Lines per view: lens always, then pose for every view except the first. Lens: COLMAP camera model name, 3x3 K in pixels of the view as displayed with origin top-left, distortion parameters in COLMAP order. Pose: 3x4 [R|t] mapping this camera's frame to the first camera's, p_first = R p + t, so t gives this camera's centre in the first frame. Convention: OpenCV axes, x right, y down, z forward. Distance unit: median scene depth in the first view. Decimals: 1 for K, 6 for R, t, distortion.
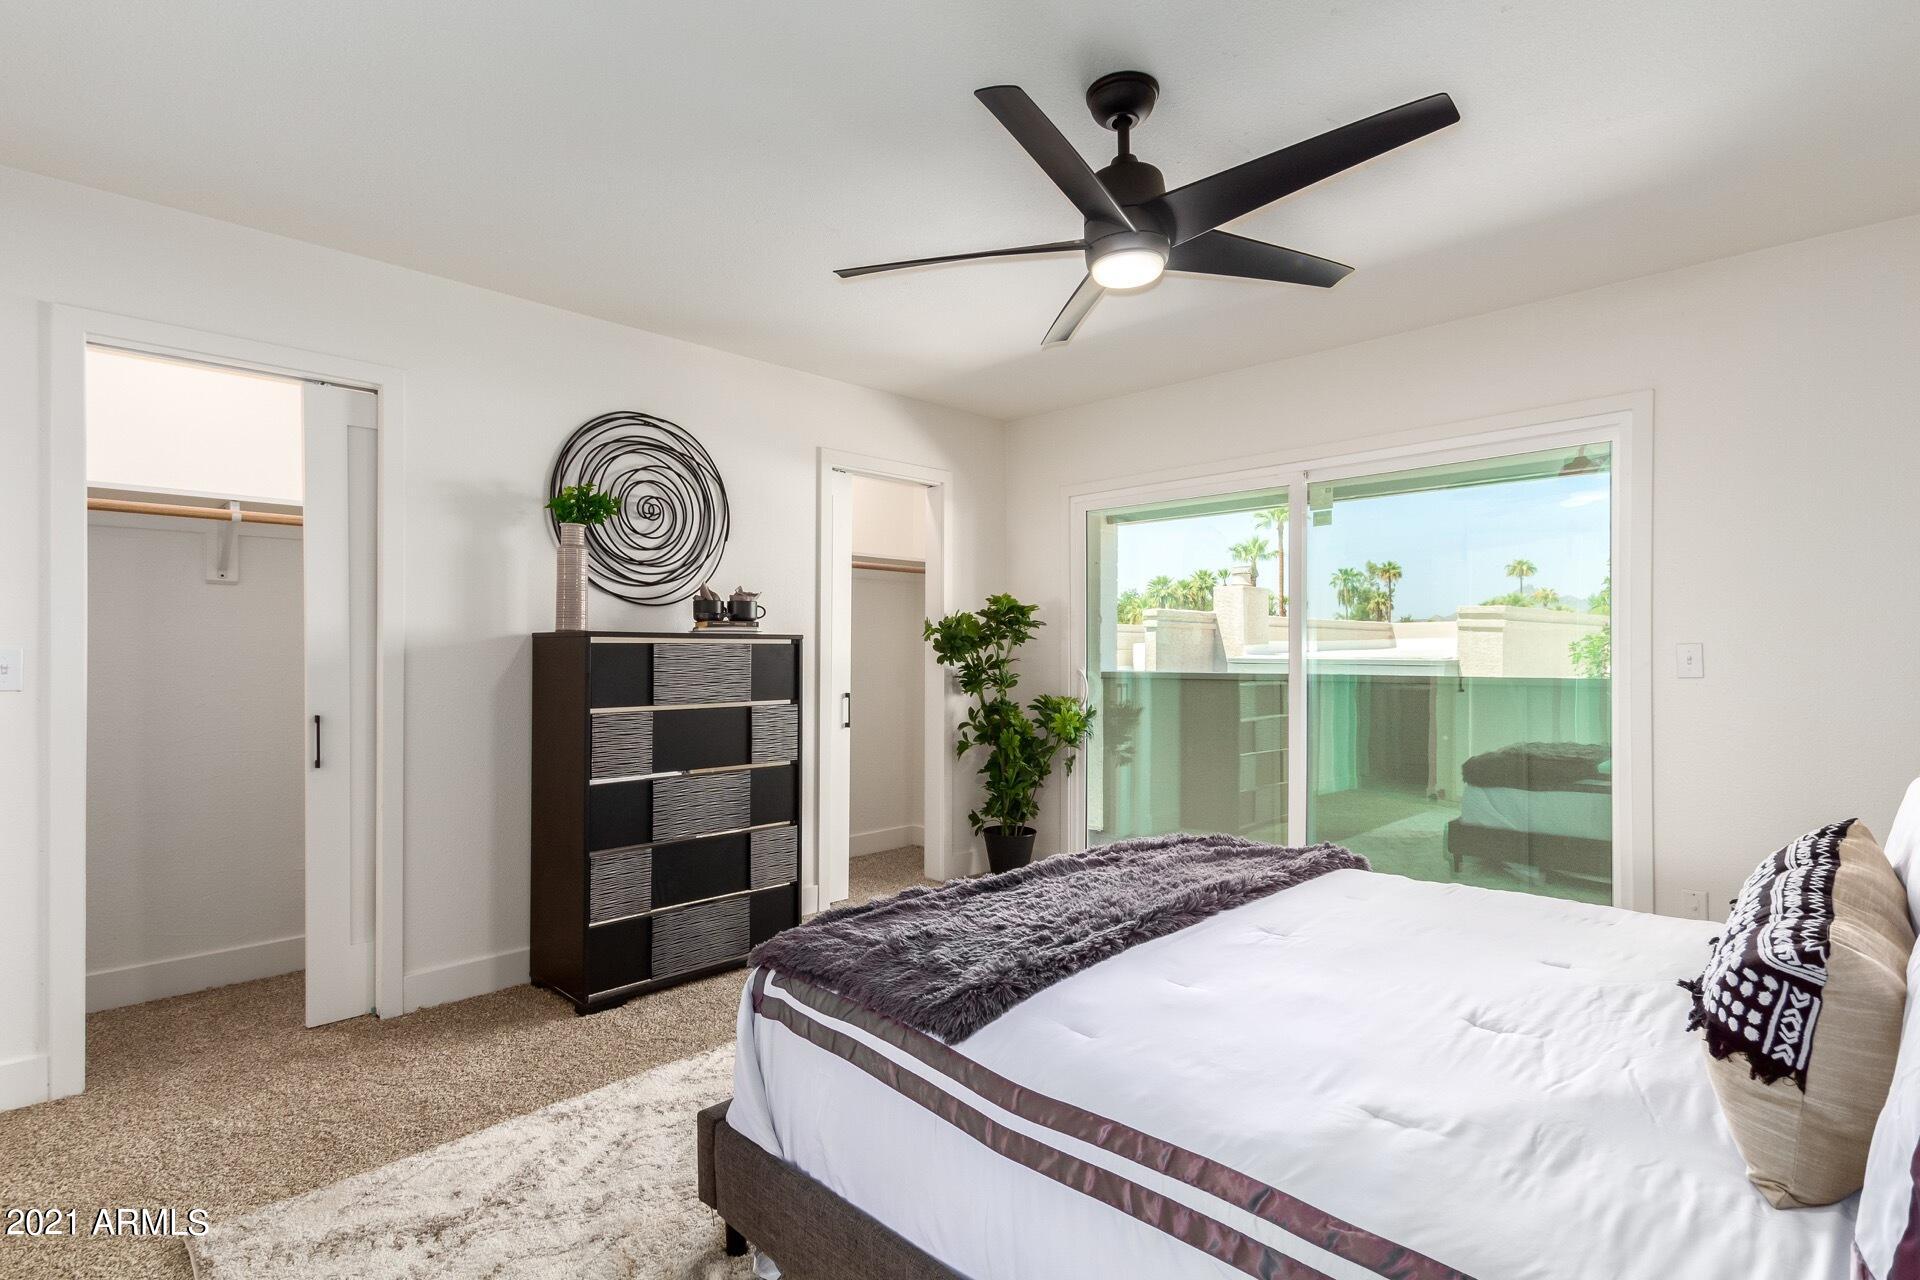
lens RADIAL K [[926.6, 0, 958.9], [0, 926.6, 659.1], [0, 0, 1]] dist [0.015985, -0.006858]
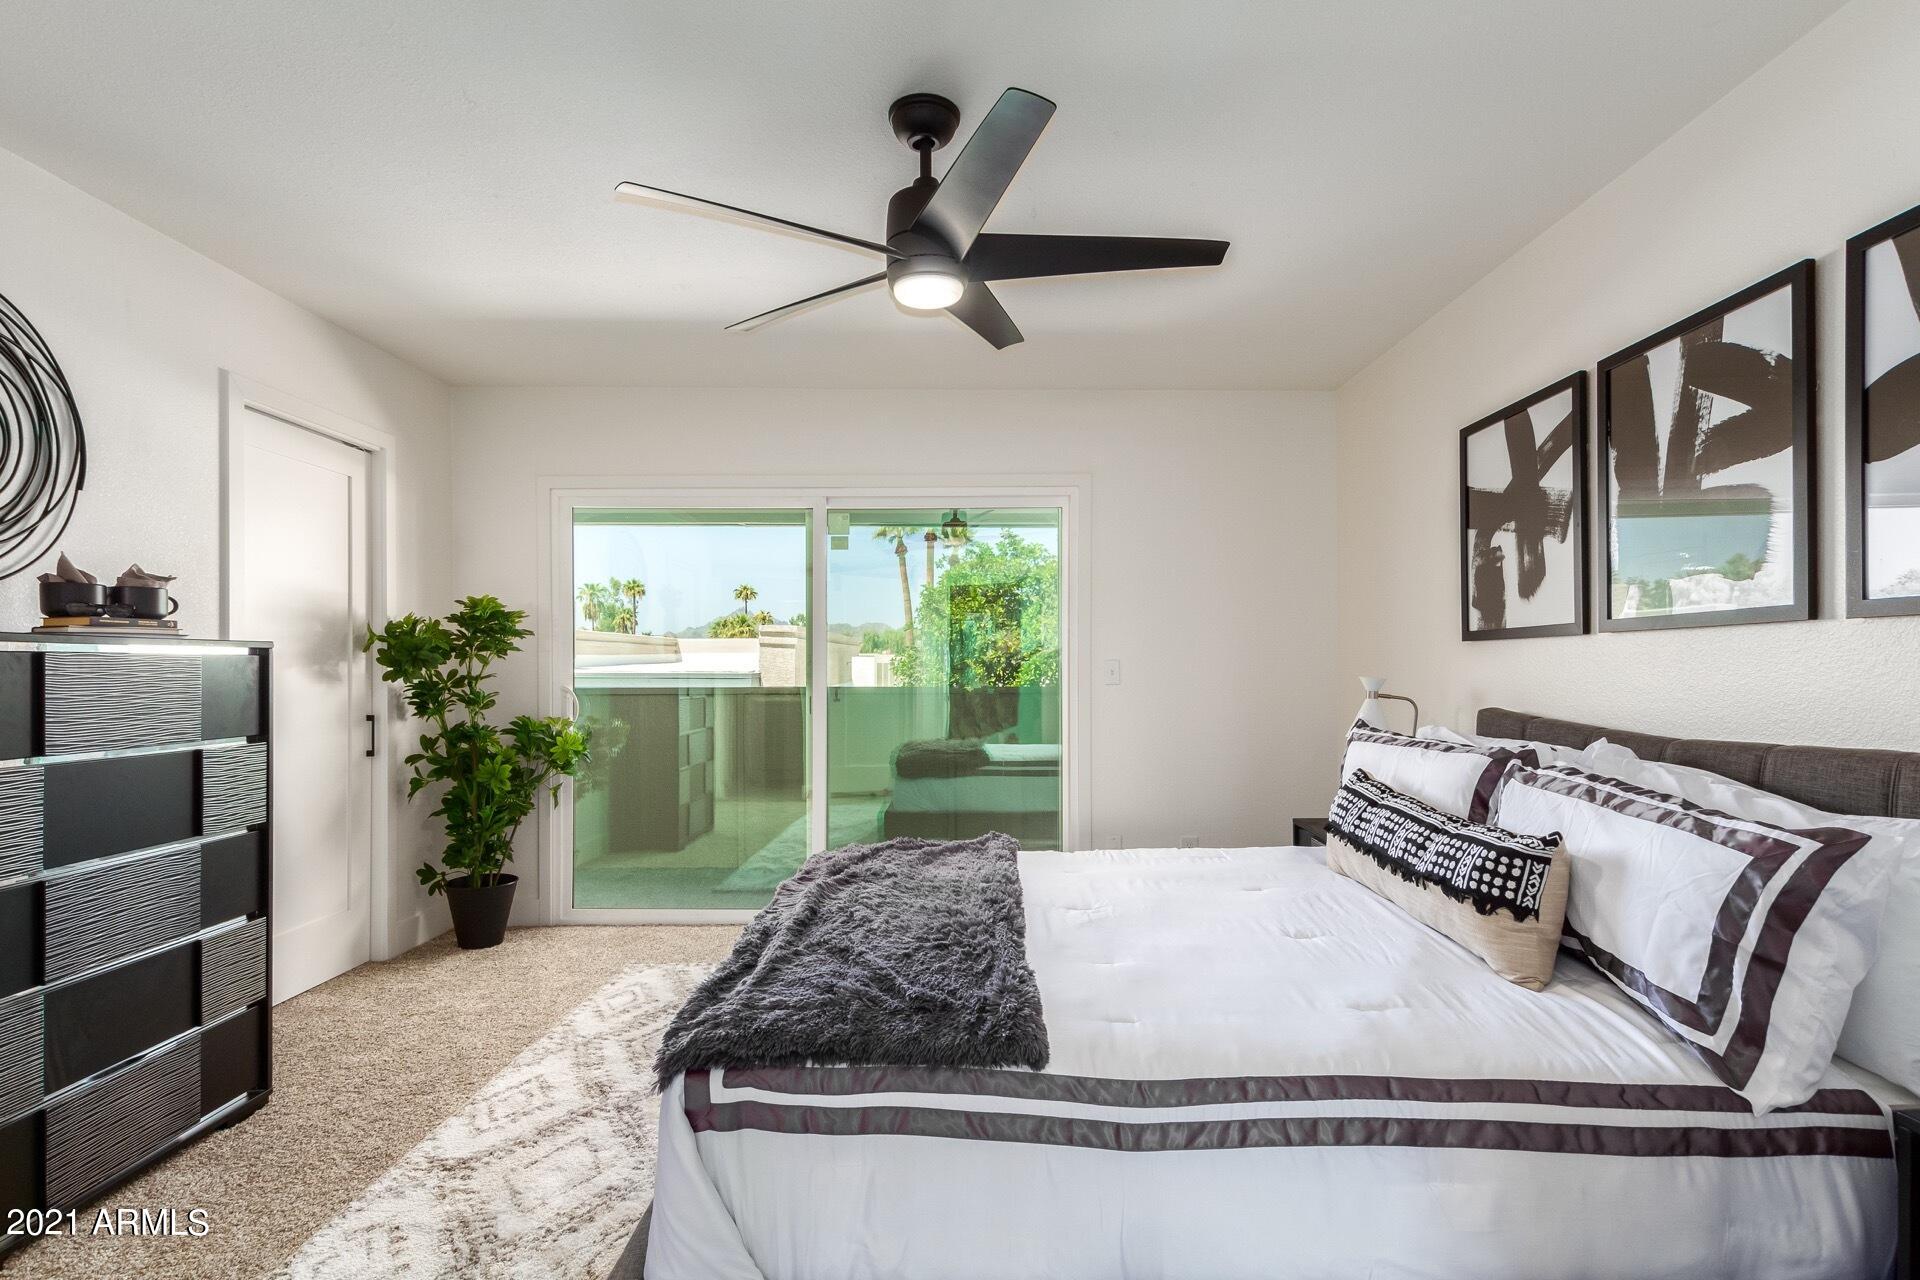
lens RADIAL K [[926.6, 0, 958.9], [0, 926.6, 659.1], [0, 0, 1]] dist [0.015985, -0.006858]
pose [[0.715681, 0.006412, 0.698398, -0.287546], [0.003931, 0.999905, -0.013208, -0.001502], [-0.698416, 0.012198, 0.715588, 0.135180]]
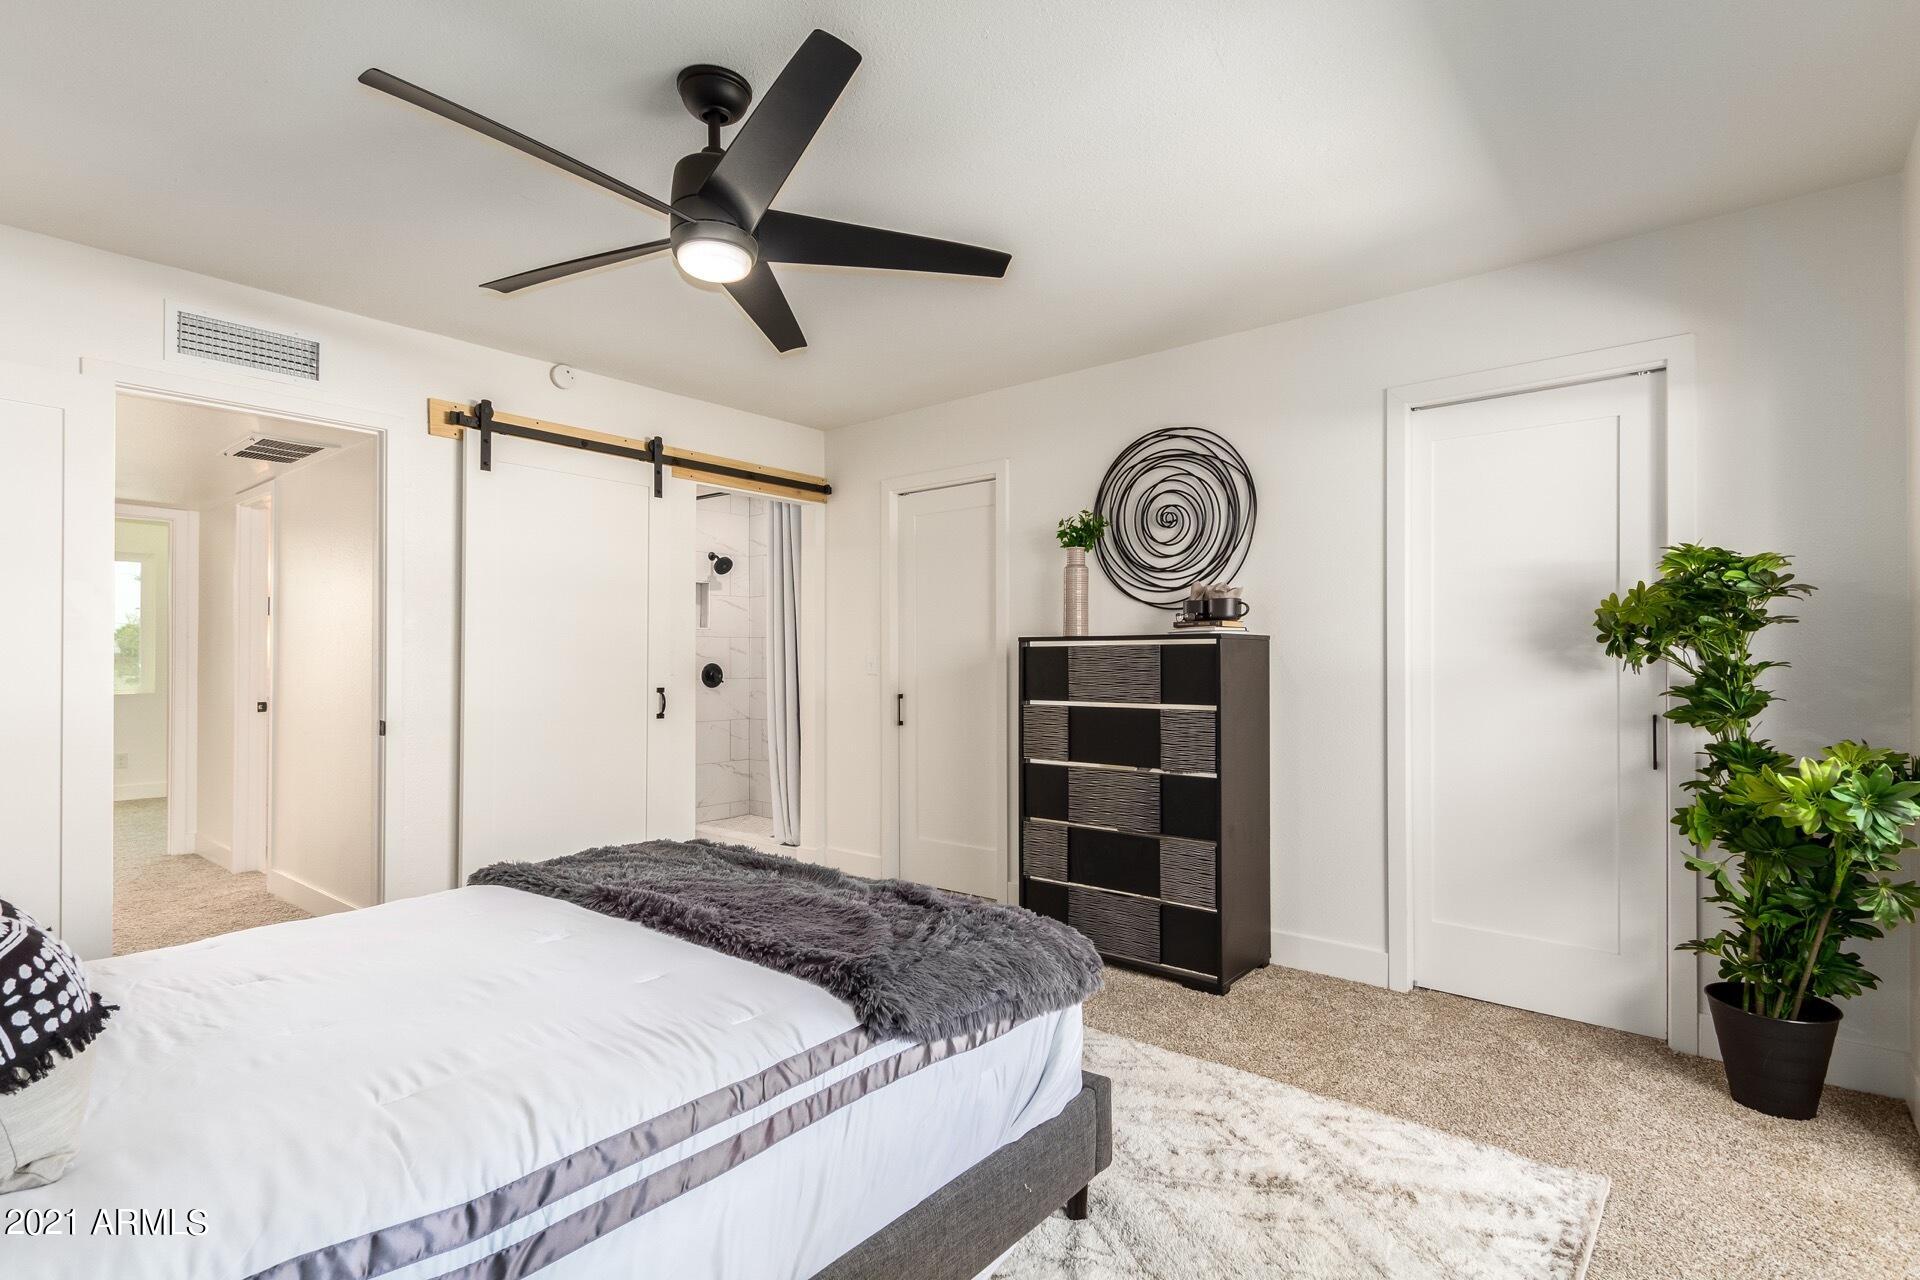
lens RADIAL K [[926.6, 0, 958.9], [0, 926.6, 659.1], [0, 0, 1]] dist [0.015985, -0.006858]
pose [[0.090906, -0.002709, -0.995856, 0.683988], [-0.006975, 0.999970, -0.003357, 0.003258], [0.995835, 0.007251, 0.090885, 0.665018]]
